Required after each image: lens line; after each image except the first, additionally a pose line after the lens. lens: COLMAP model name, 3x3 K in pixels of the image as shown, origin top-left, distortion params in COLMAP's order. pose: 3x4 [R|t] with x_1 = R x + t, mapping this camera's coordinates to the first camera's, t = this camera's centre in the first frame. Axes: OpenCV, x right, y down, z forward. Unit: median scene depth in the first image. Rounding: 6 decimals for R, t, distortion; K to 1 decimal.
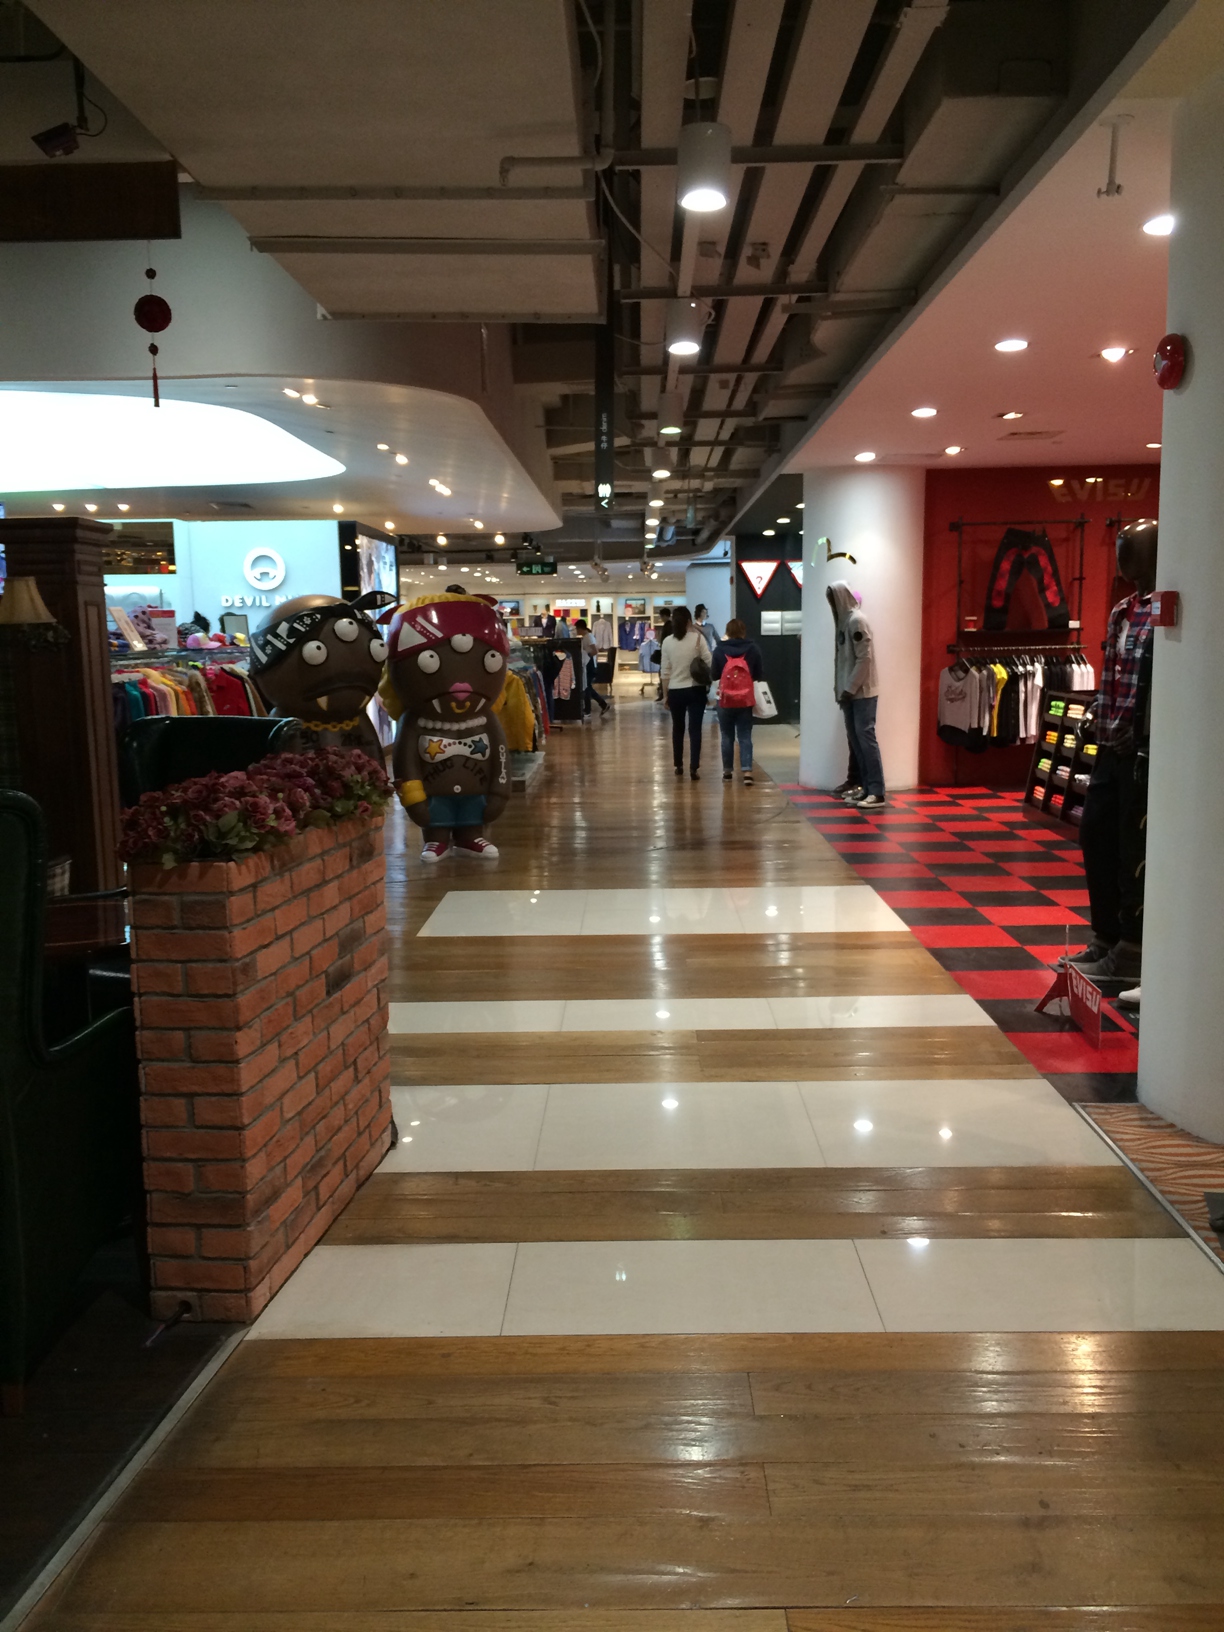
lens RADIAL K [[1382.3, 0, 612.9], [0, 1382.3, 818.4], [0, 0, 1]] dist [0.052249, 0.000992]
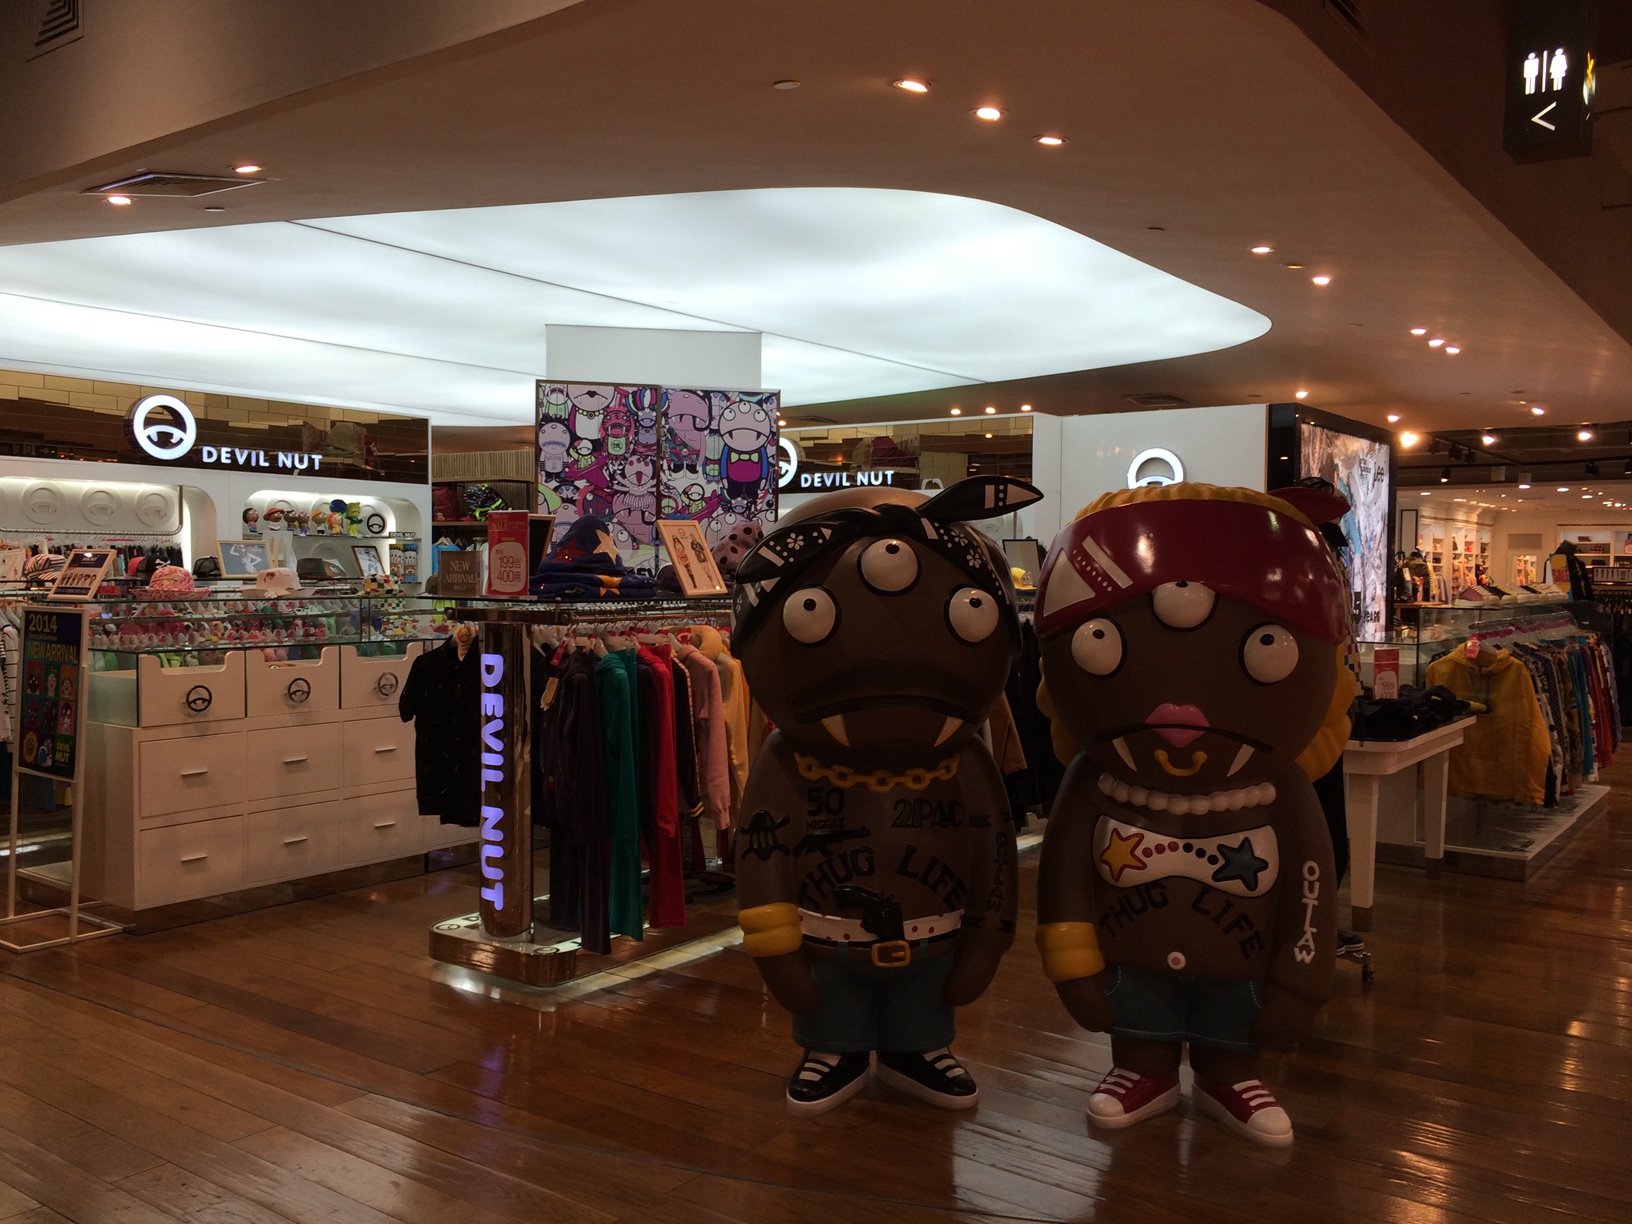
lens RADIAL K [[1395.4, 0, 809.4], [0, 1395.4, 617.2], [0, 0, 1]] dist [0.059738, -0.000453]
pose [[0.812485, 0.043986, -0.581321, 0.034754], [-0.100280, 0.992832, -0.065033, -0.083724], [0.574293, 0.111133, 0.811072, 0.597816]]
